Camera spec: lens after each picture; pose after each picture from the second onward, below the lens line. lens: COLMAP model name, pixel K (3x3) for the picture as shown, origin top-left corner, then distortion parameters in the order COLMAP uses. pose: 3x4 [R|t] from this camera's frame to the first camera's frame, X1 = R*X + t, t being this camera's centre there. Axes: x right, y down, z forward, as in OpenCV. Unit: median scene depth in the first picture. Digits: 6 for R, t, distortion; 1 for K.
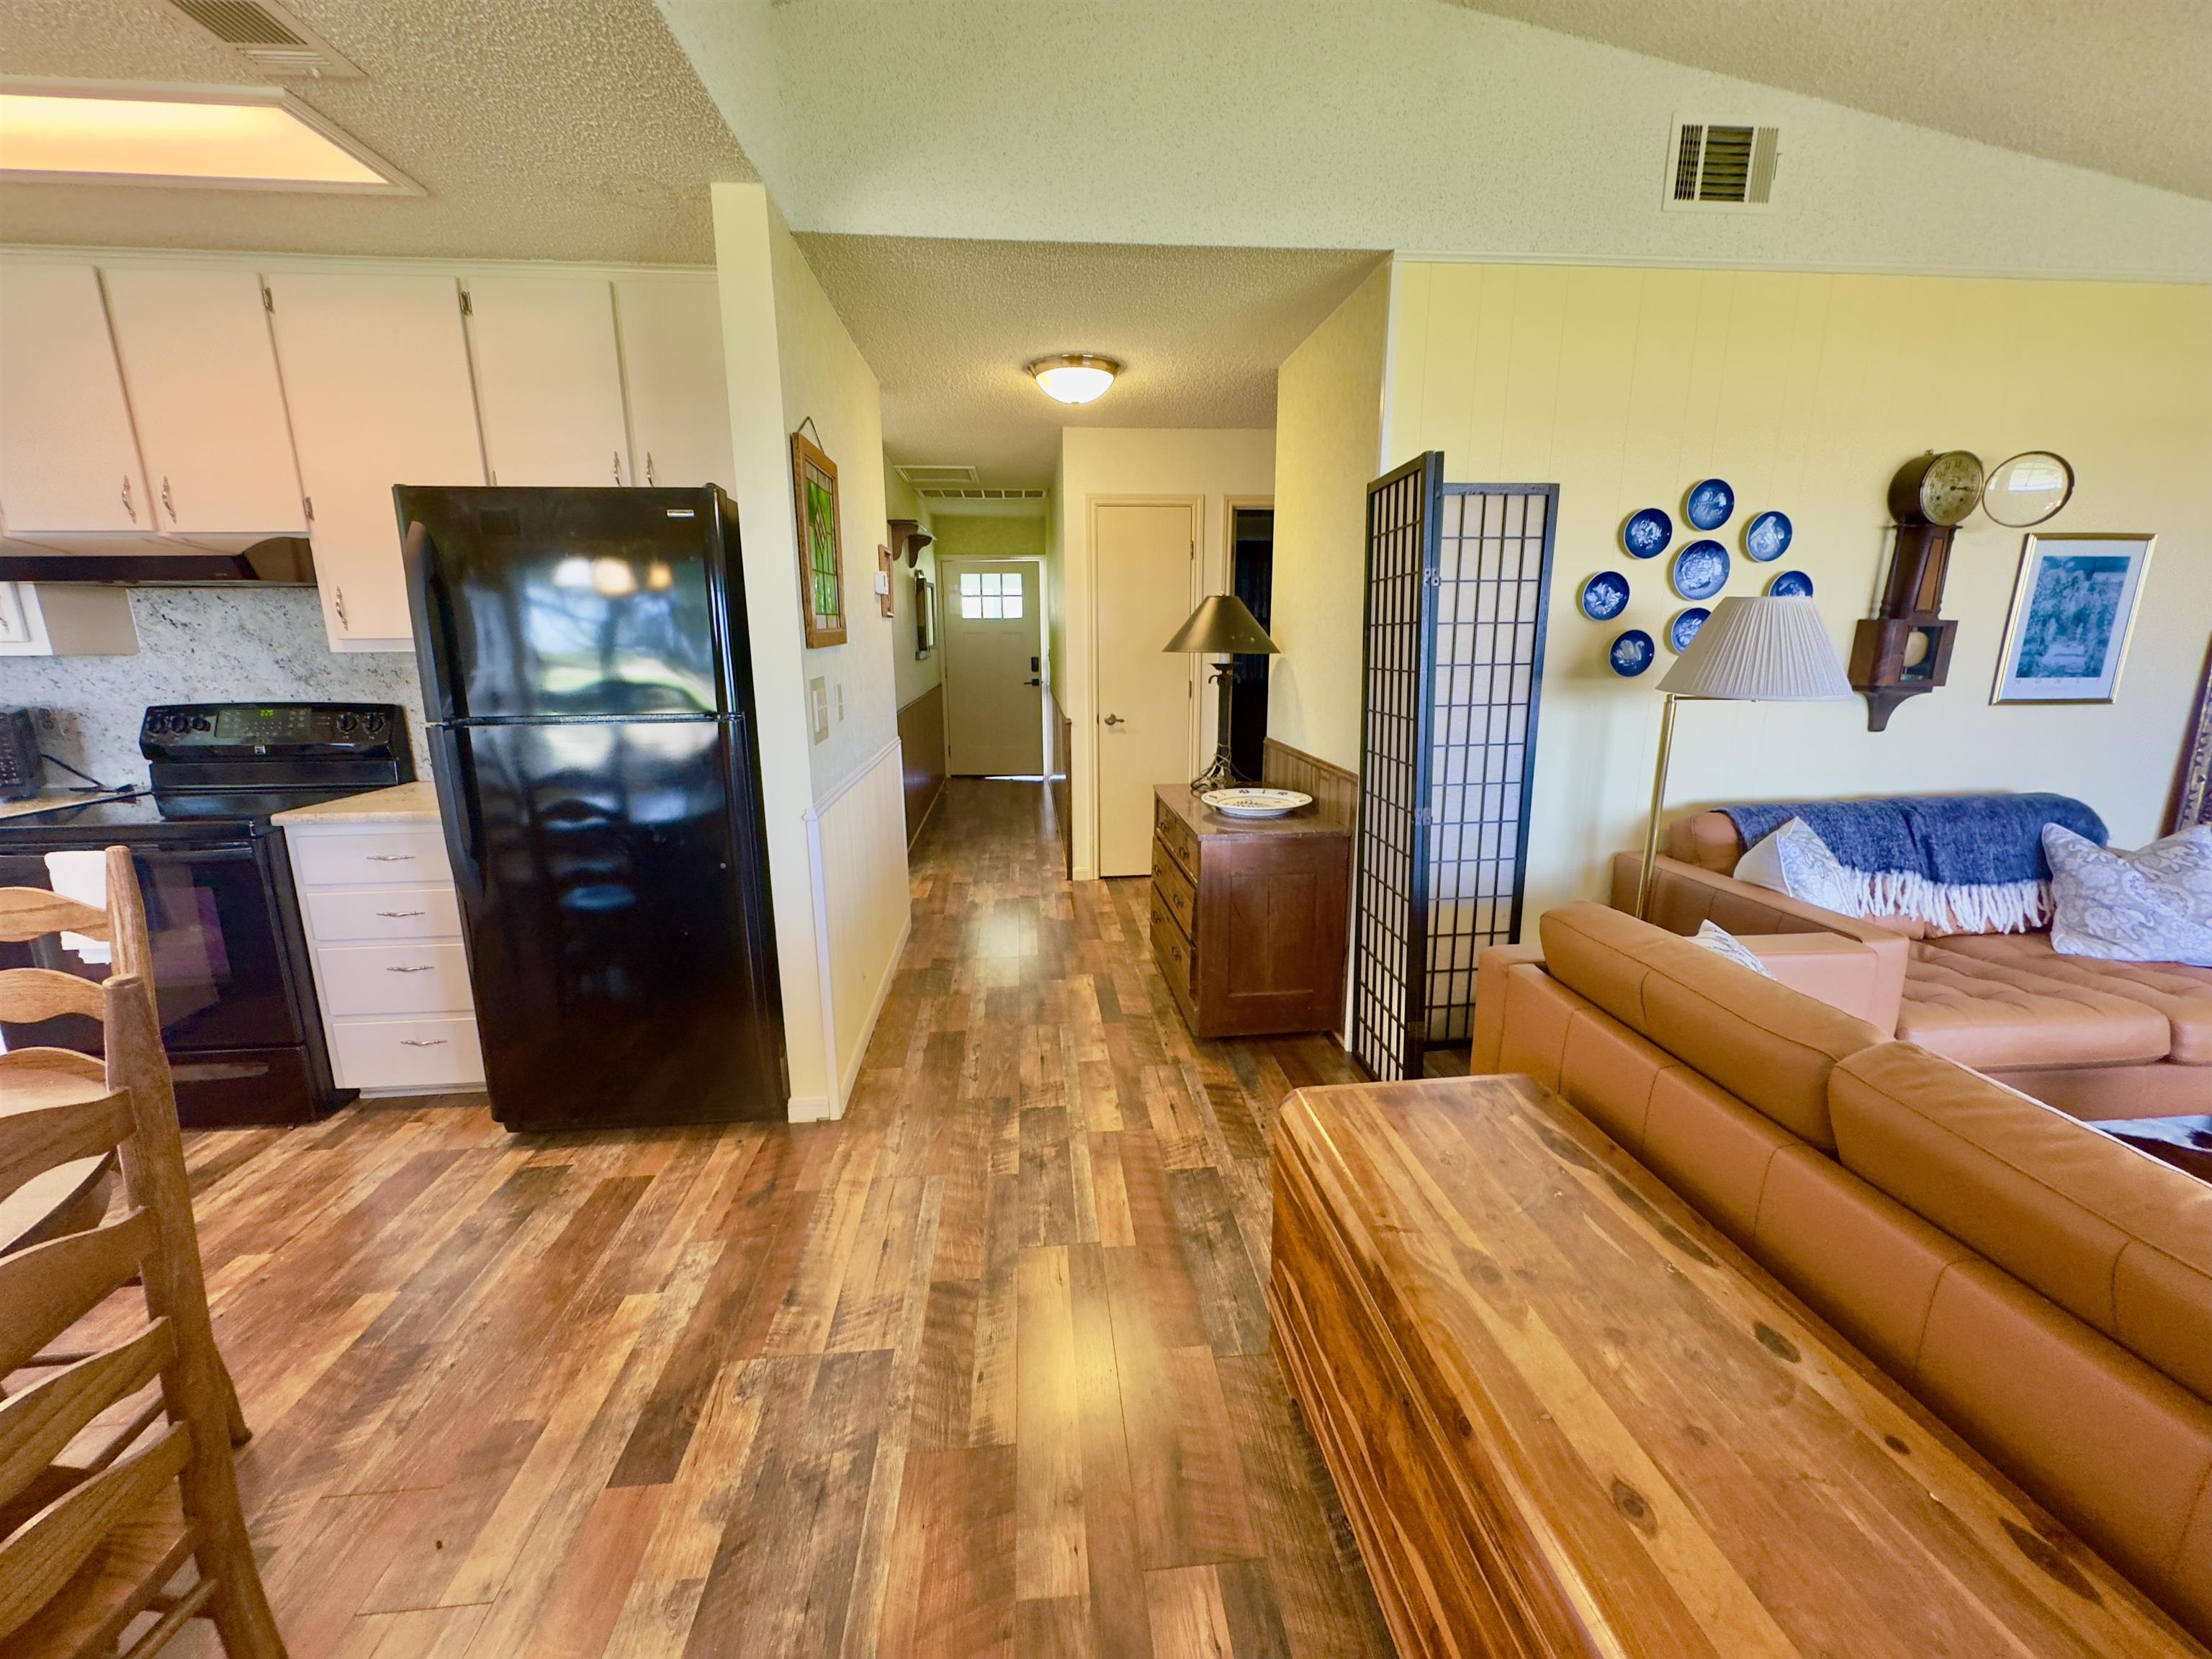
lens RADIAL K [[888.2, 0, 1105.4], [0, 888.2, 823.2], [0, 0, 1]] dist [0.002076, -0.000591]
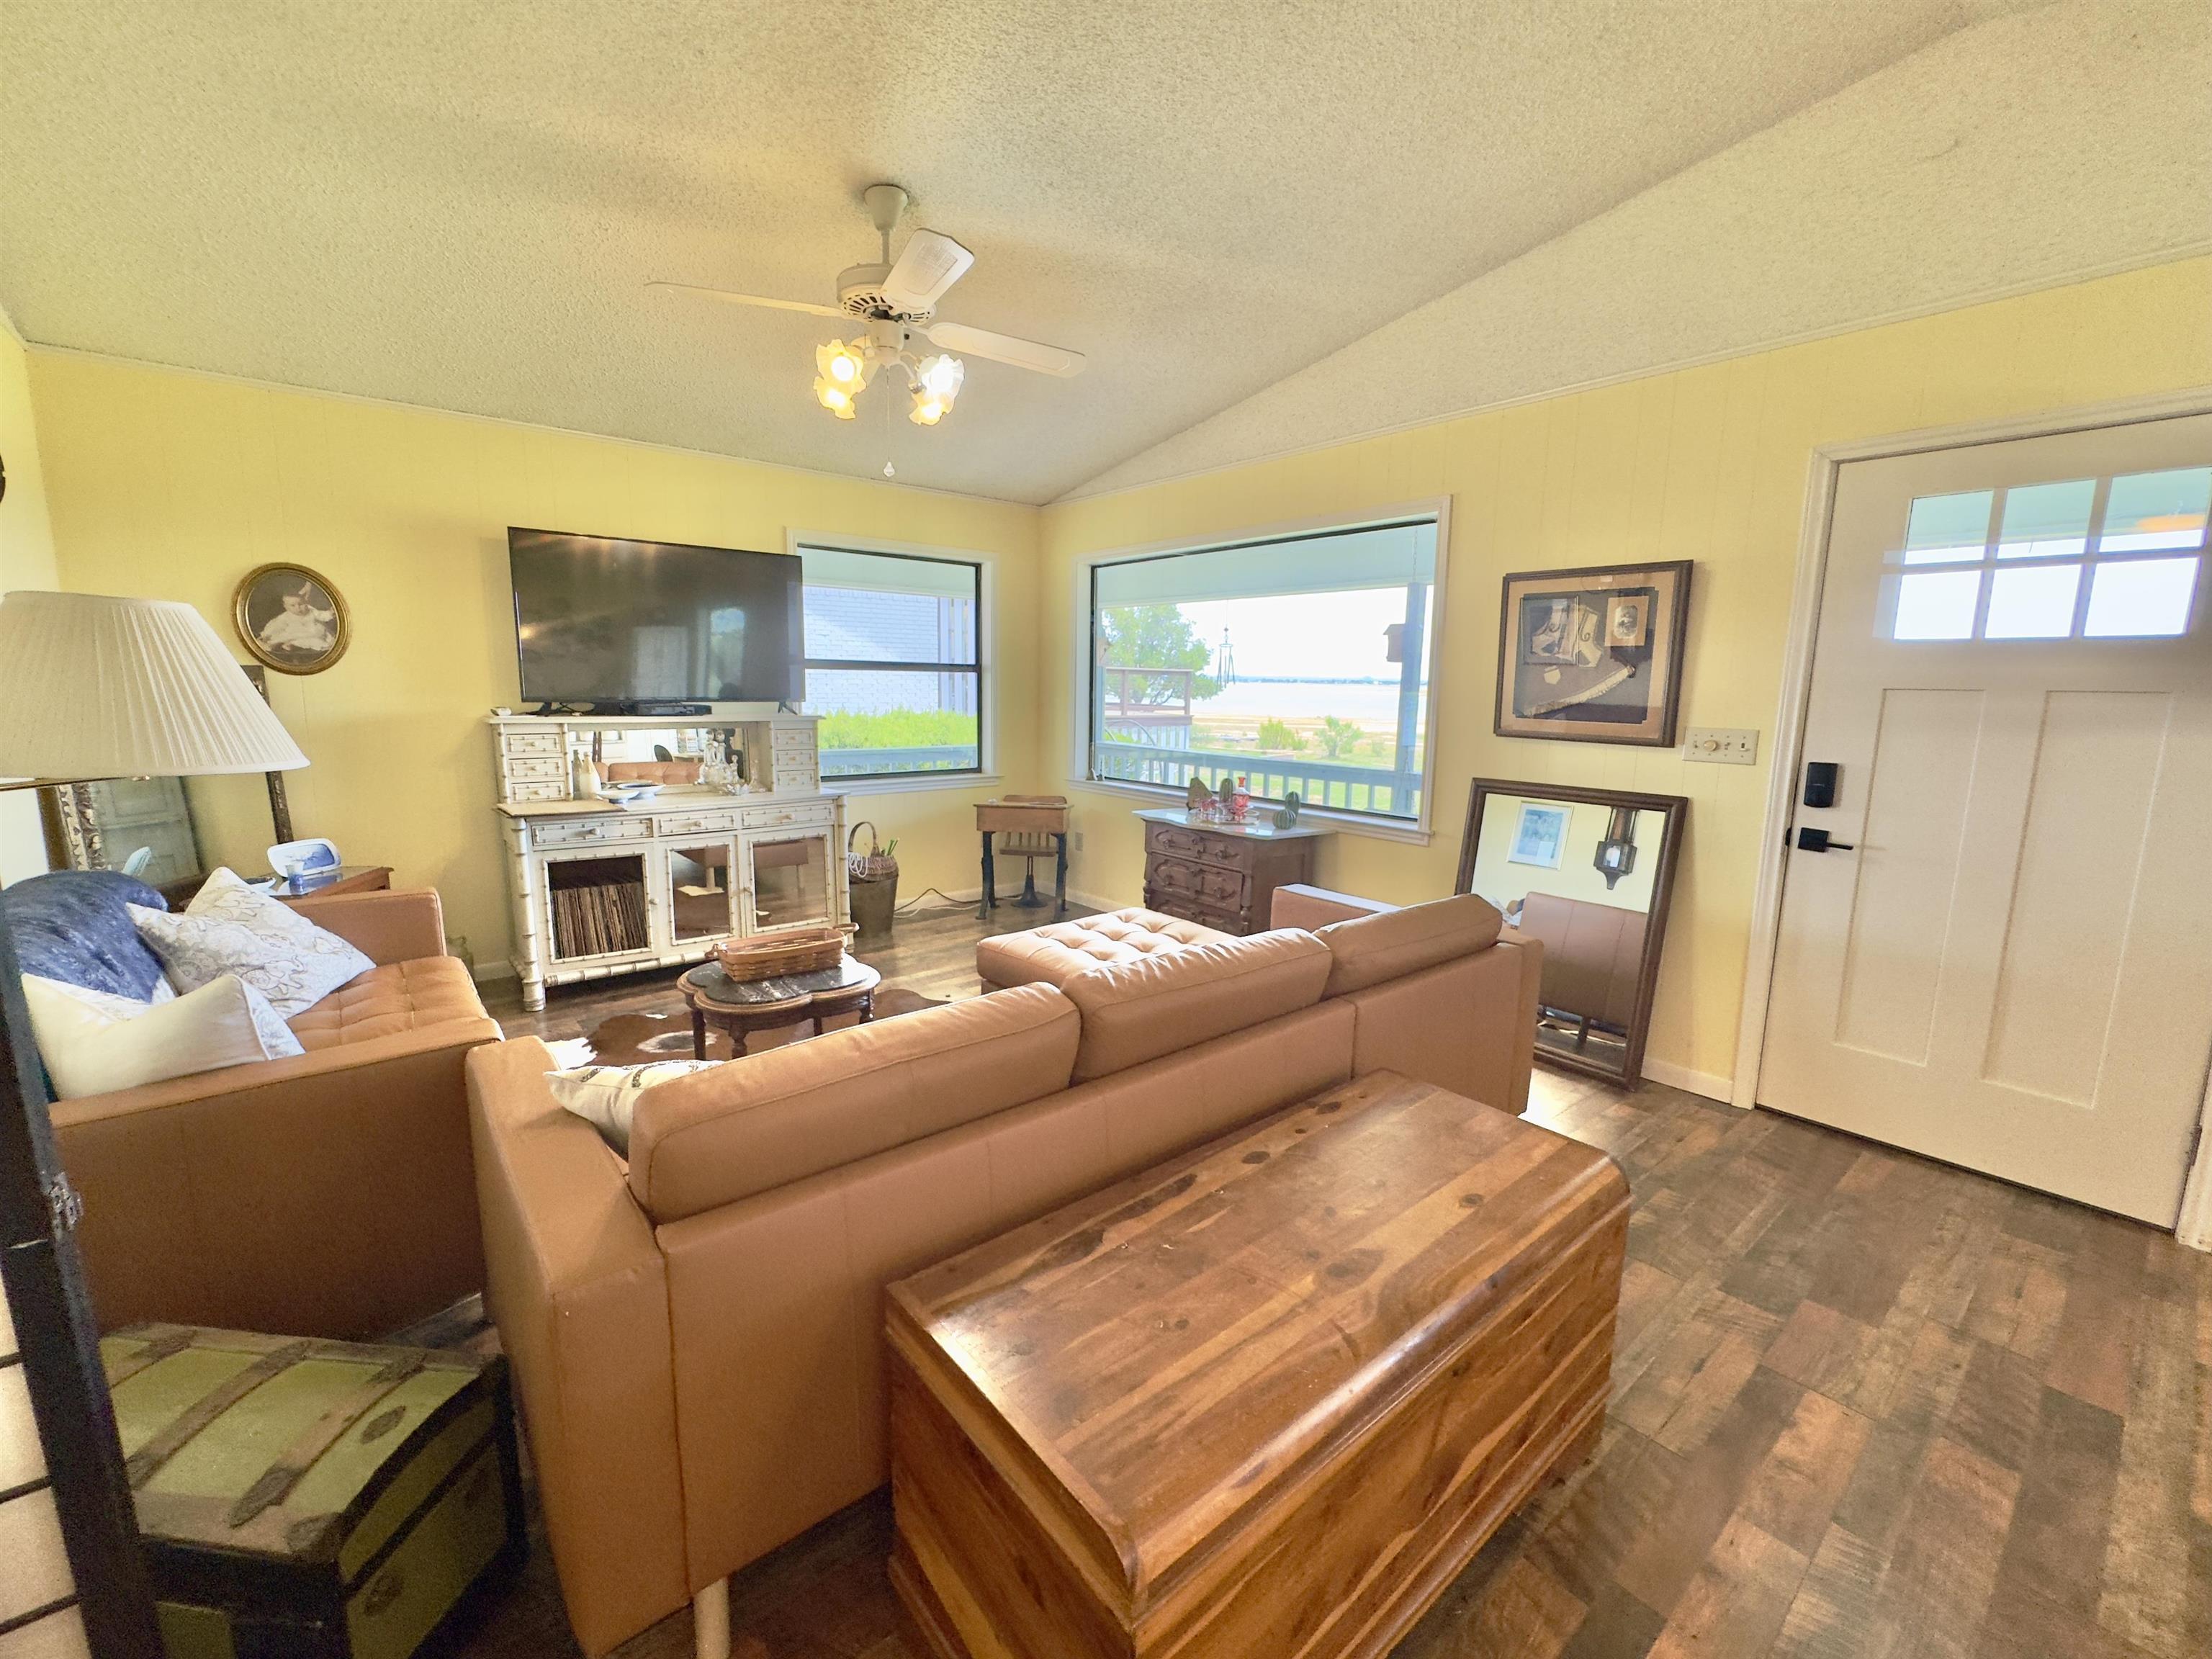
lens RADIAL K [[888.2, 0, 1118.3], [0, 888.2, 823.0], [0, 0, 1]] dist [0.002076, -0.000591]
pose [[-0.562328, -0.131147, 0.816448, -0.102928], [0.161364, 0.950959, 0.263893, -0.153900], [-0.811017, 0.280140, -0.513588, 0.748284]]
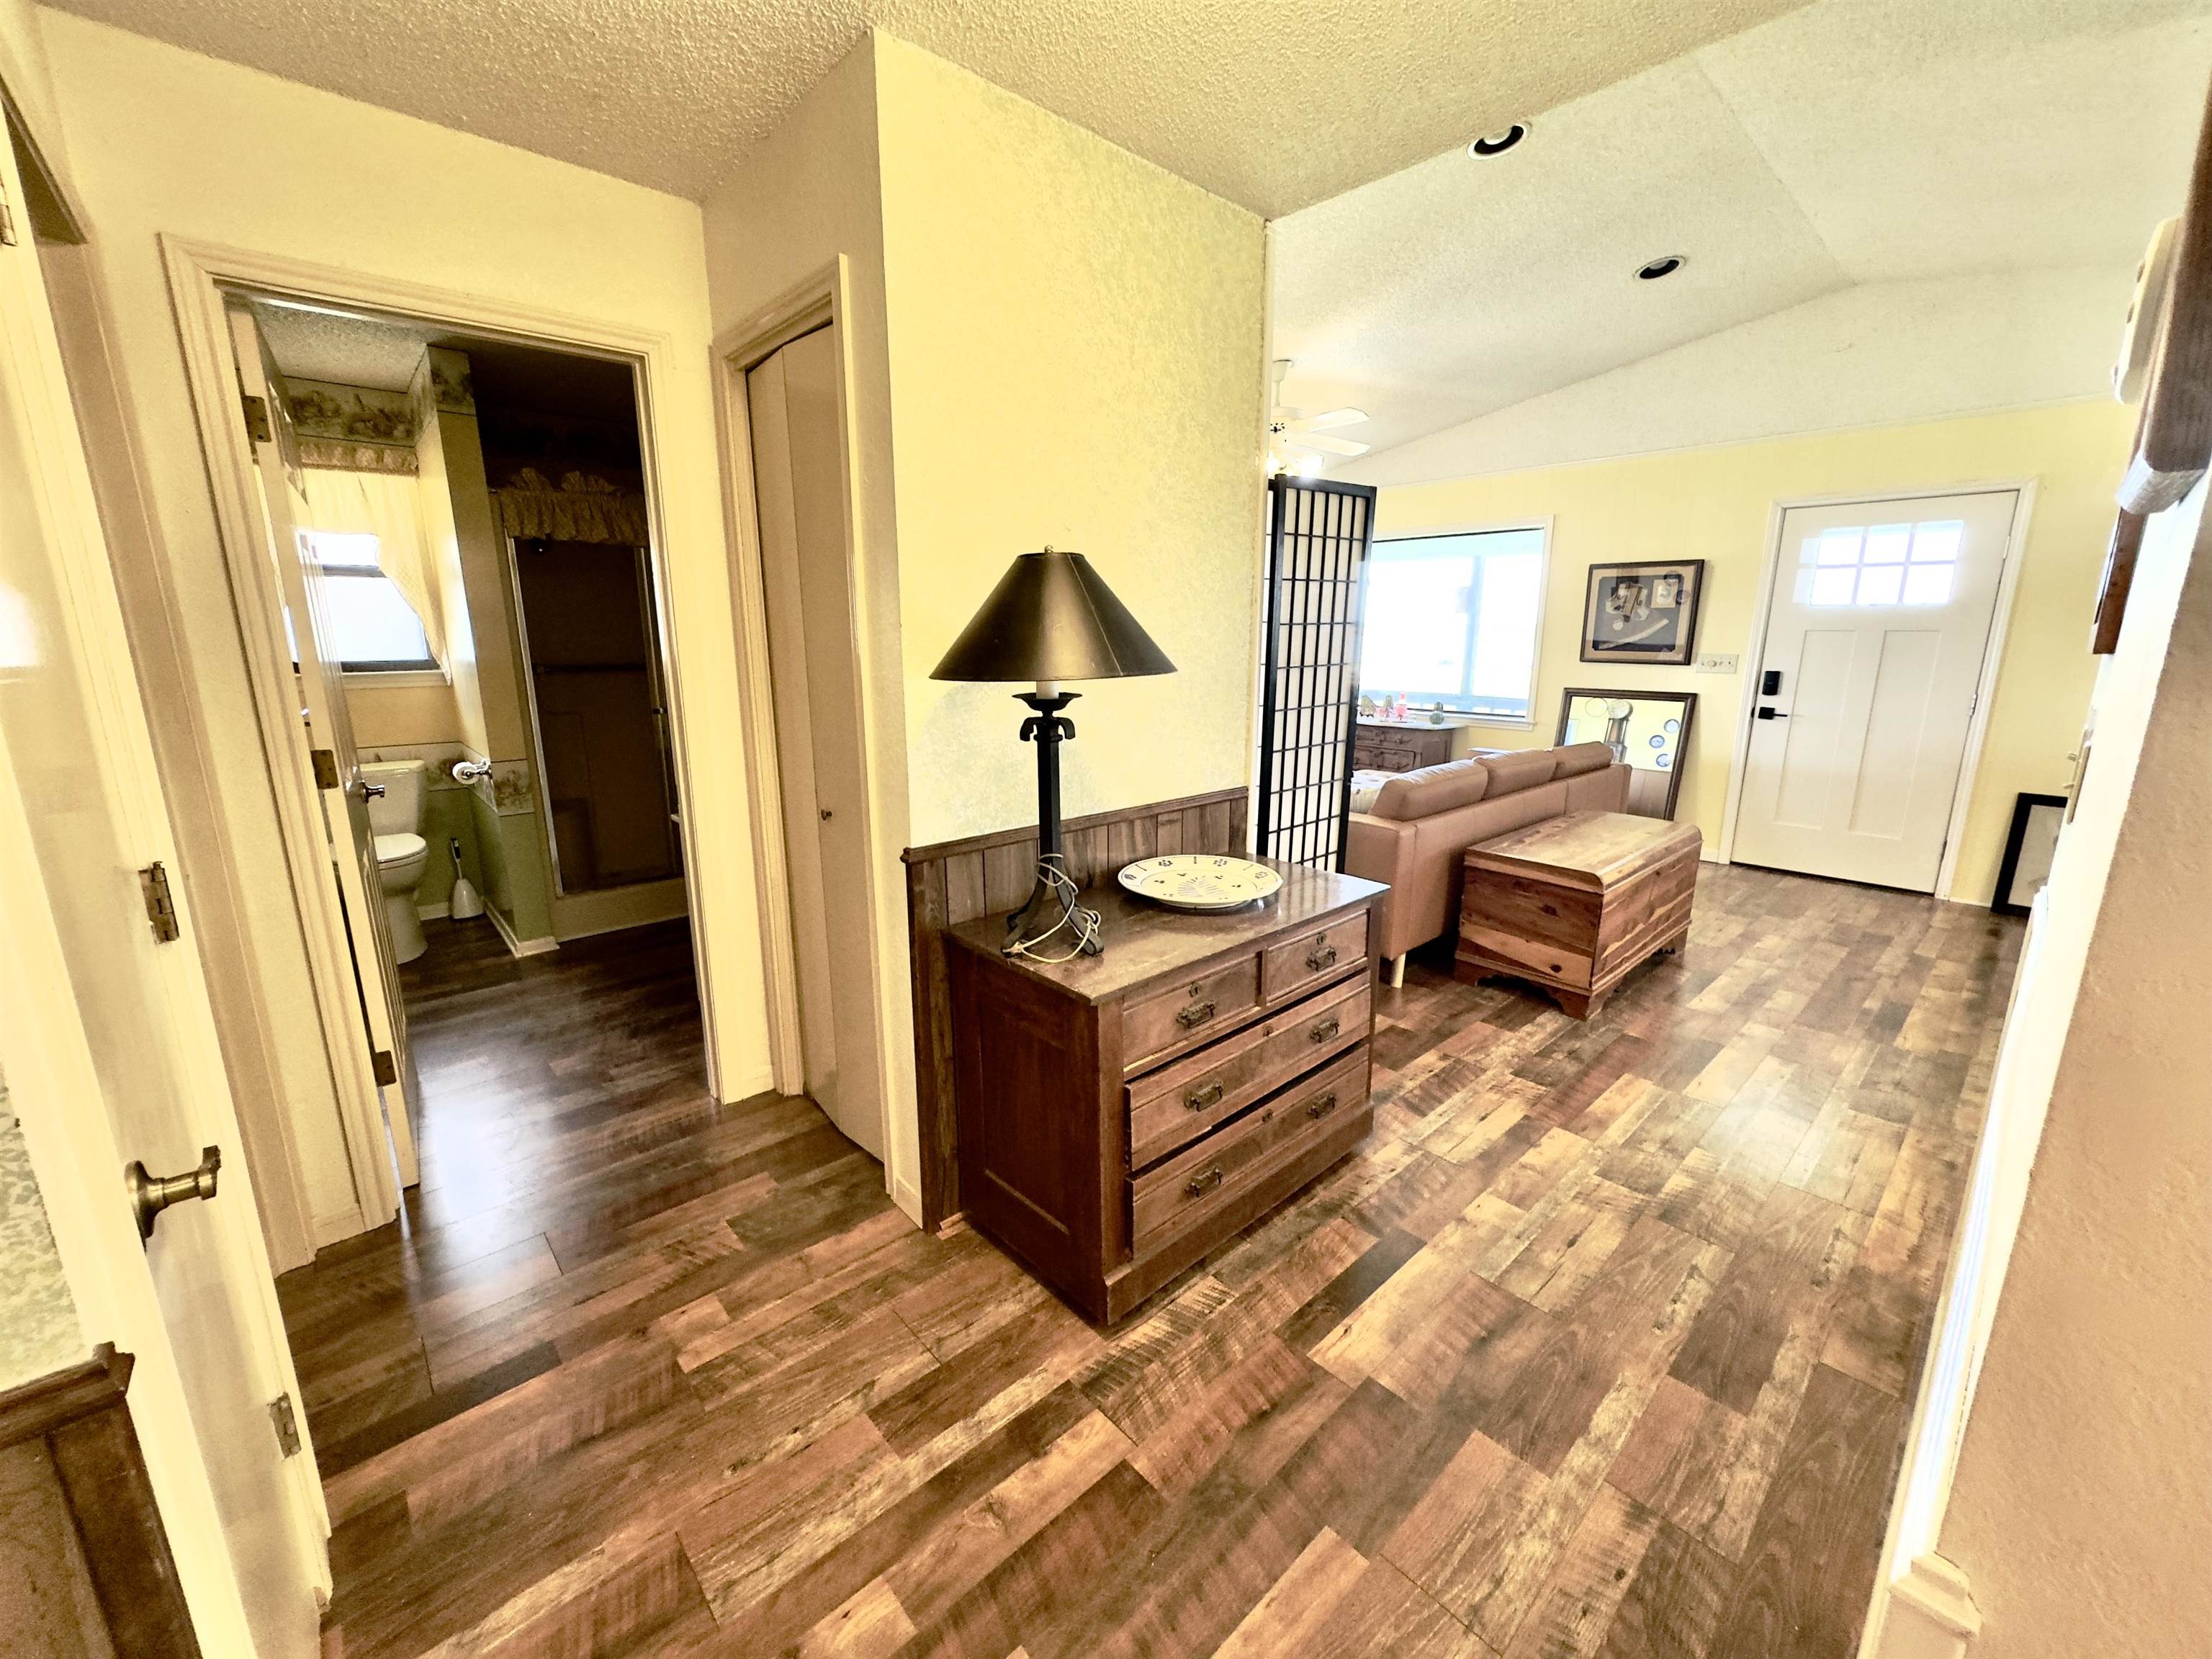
lens RADIAL K [[888.2, 0, 1090.1], [0, 888.2, 827.4], [0, 0, 1]] dist [0.002076, -0.000591]
pose [[-0.596708, -0.168104, 0.784654, -0.393147], [0.172358, 0.928142, 0.329918, -0.388824], [-0.783730, 0.332106, -0.524855, 1.803072]]
